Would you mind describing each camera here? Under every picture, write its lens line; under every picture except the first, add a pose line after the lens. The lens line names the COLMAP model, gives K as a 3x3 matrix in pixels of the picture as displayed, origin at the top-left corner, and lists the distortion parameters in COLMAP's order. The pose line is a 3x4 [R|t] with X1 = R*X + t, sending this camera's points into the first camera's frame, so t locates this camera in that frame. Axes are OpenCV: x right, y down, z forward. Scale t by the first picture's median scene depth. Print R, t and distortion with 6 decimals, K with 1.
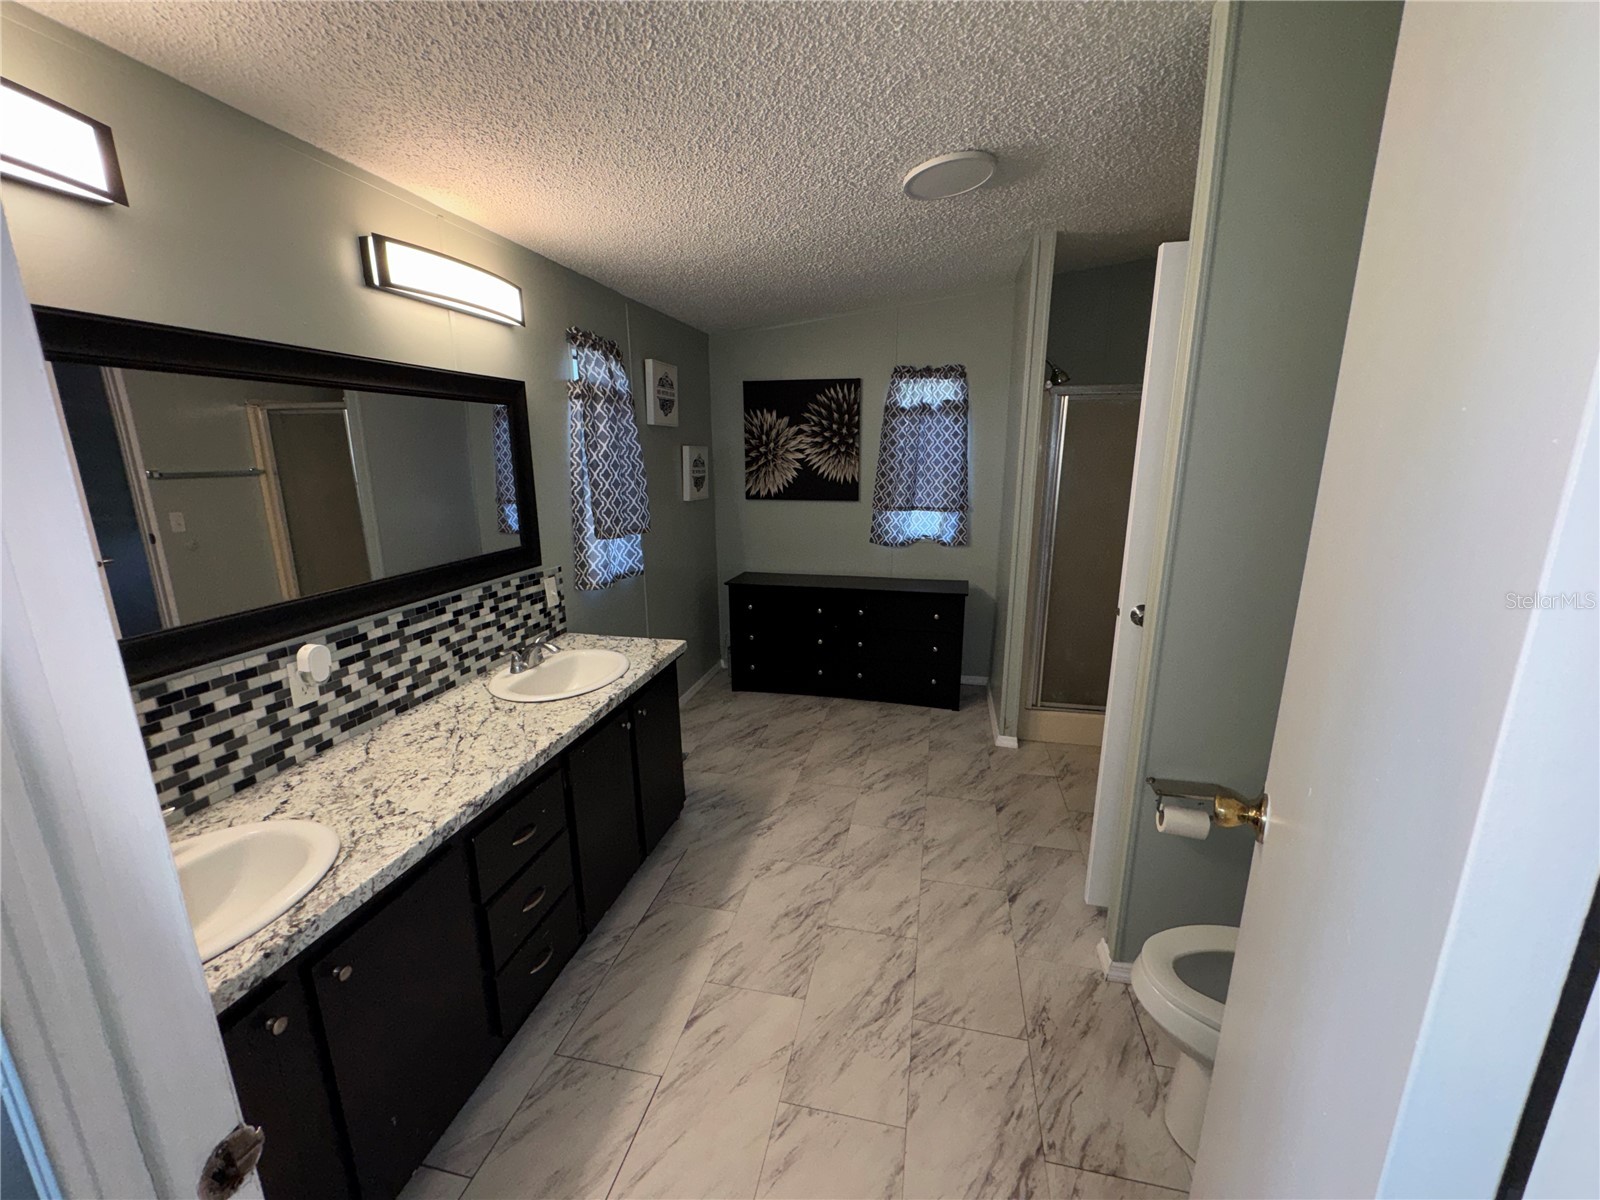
lens RADIAL K [[638.1, 0, 798.6], [0, 638.1, 599.9], [0, 0, 1]] dist [-0.003055, 0.000131]
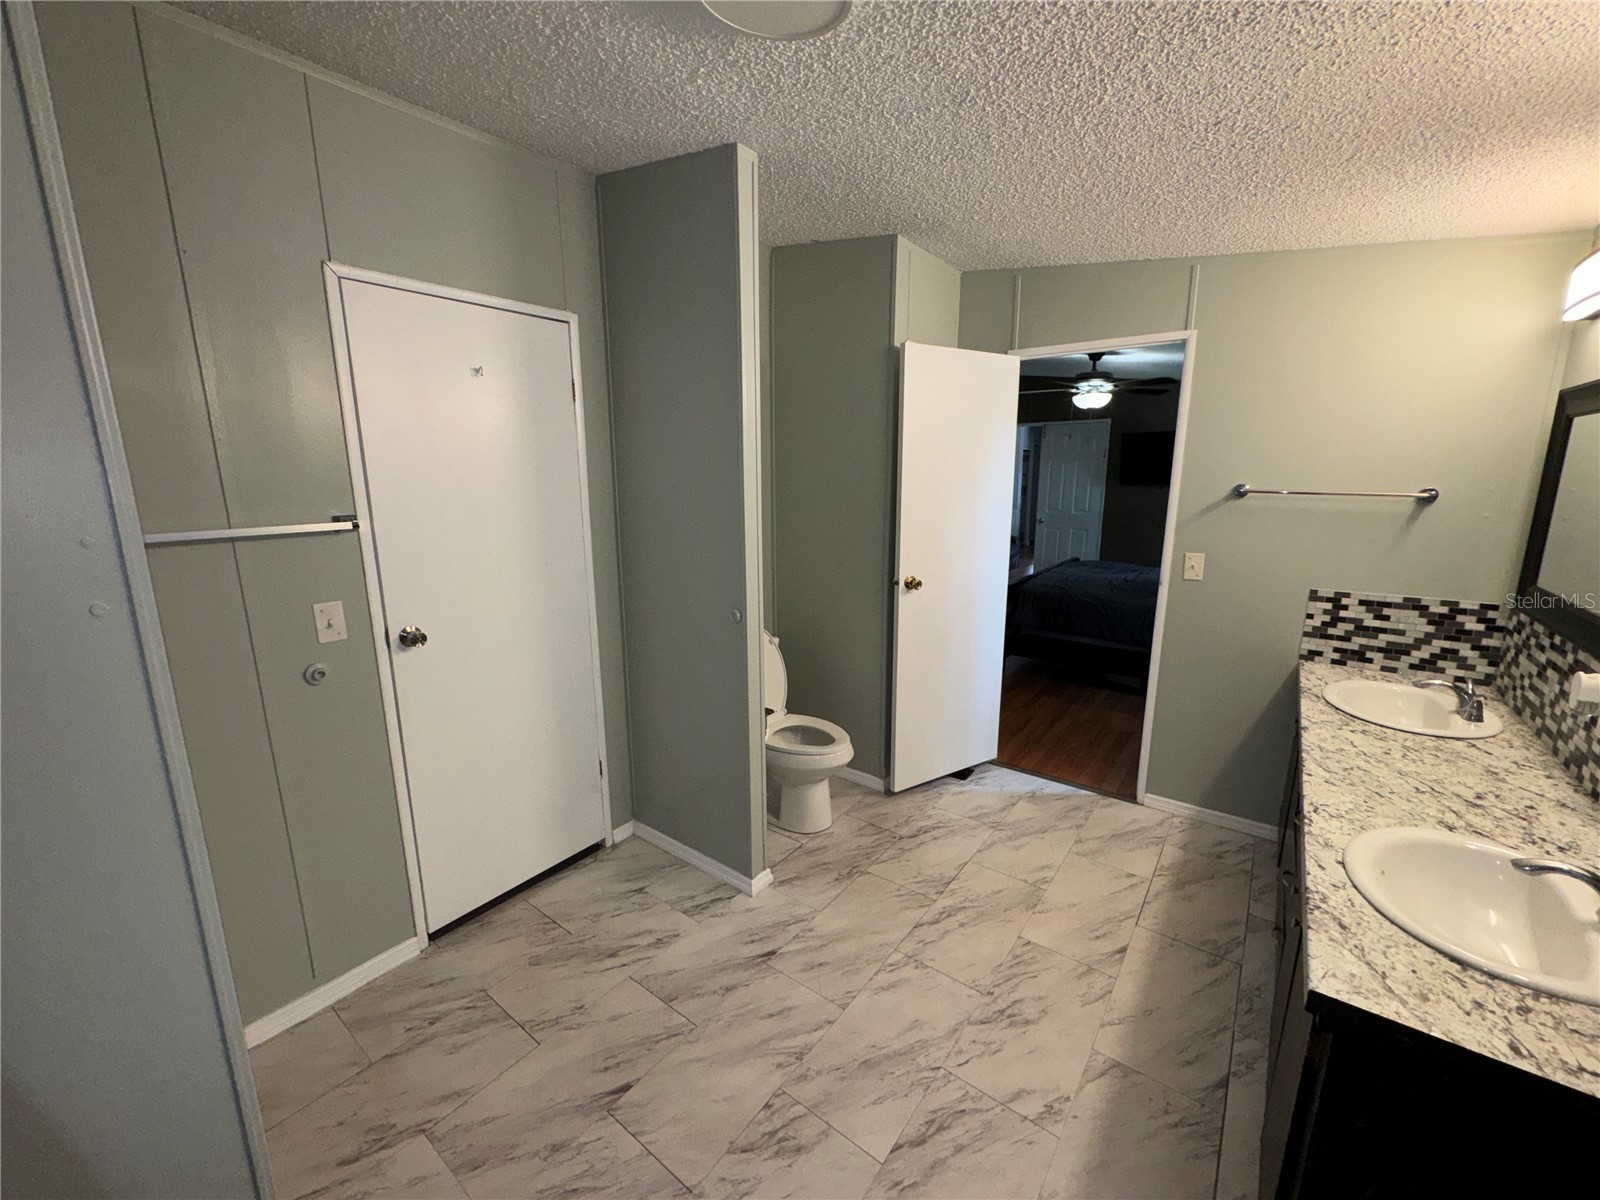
lens RADIAL K [[638.1, 0, 798.6], [0, 638.1, 599.9], [0, 0, 1]] dist [-0.003055, 0.000131]
pose [[-0.907565, -0.076641, 0.412858, -0.048823], [0.103781, 0.911762, 0.397392, -0.373809], [-0.406884, 0.403506, -0.819529, 1.558177]]
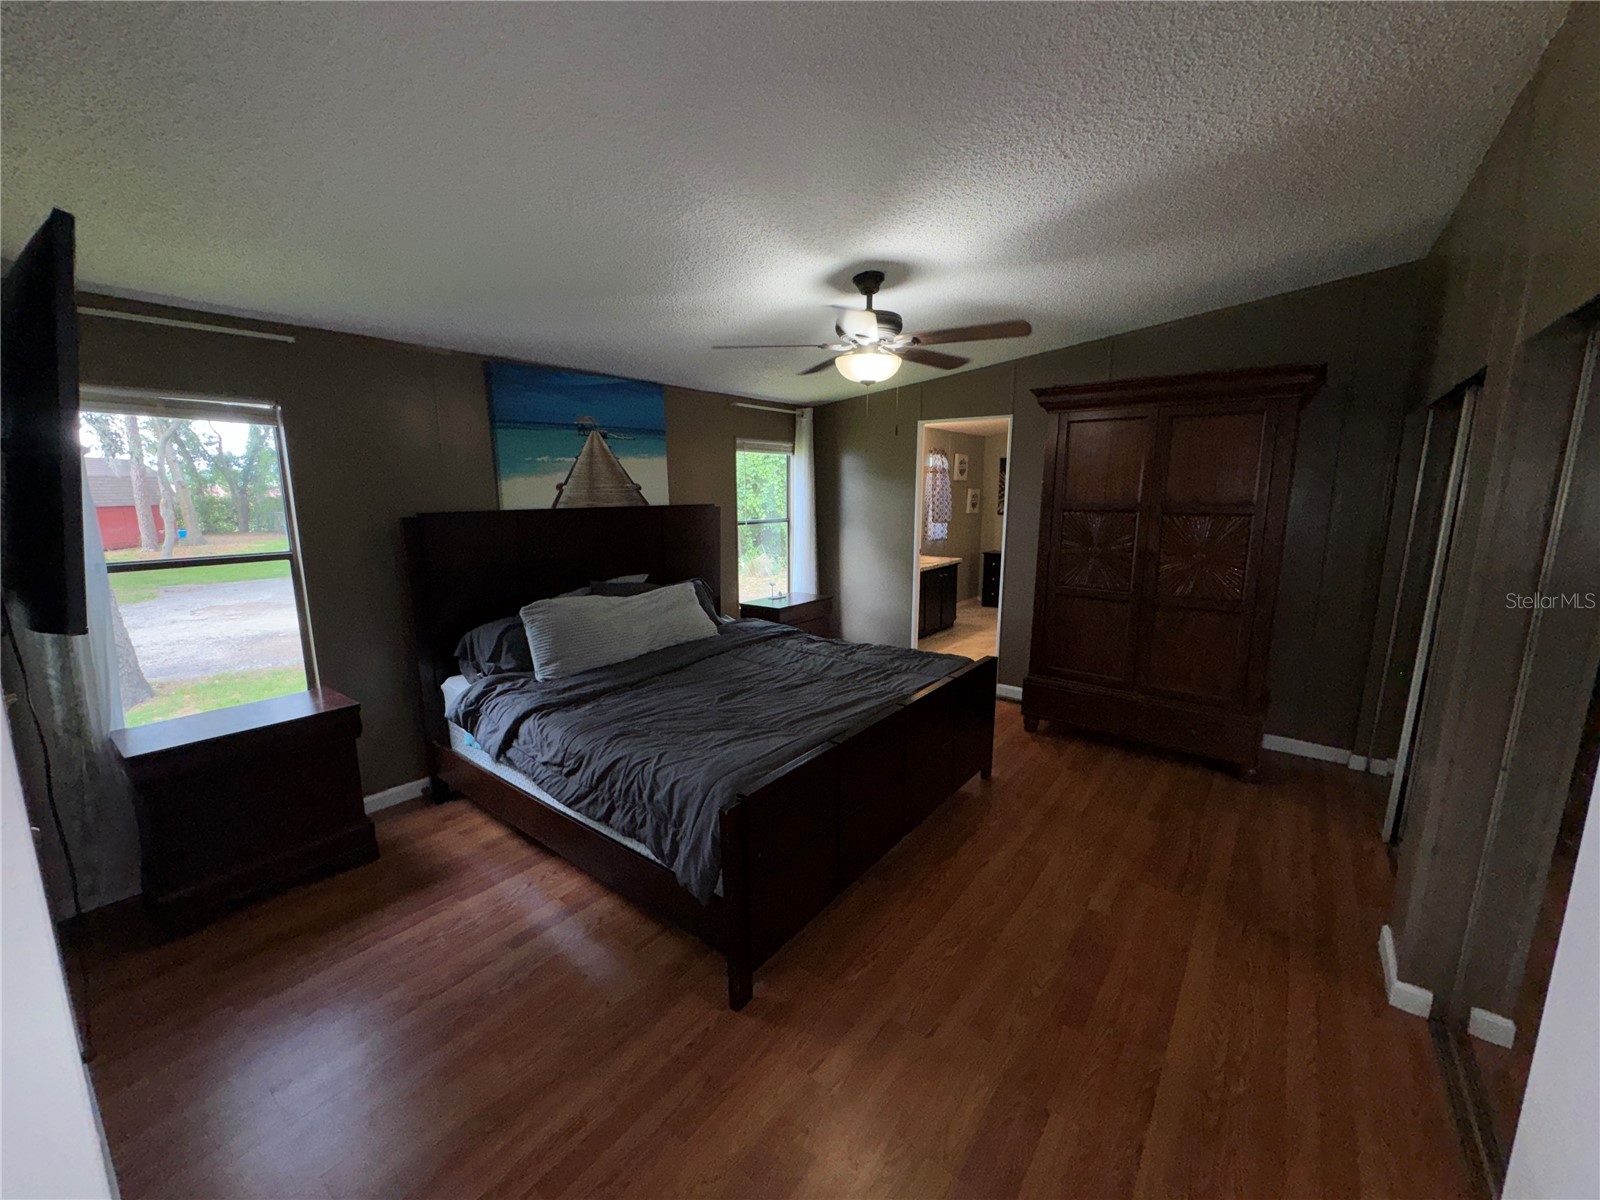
lens RADIAL K [[638.1, 0, 798.6], [0, 638.1, 599.9], [0, 0, 1]] dist [-0.003055, 0.000131]
pose [[0.905512, 0.080969, -0.416524, 0.419483], [-0.102967, 0.994215, -0.030579, 0.476368], [0.411639, 0.070578, 0.908610, -2.150613]]
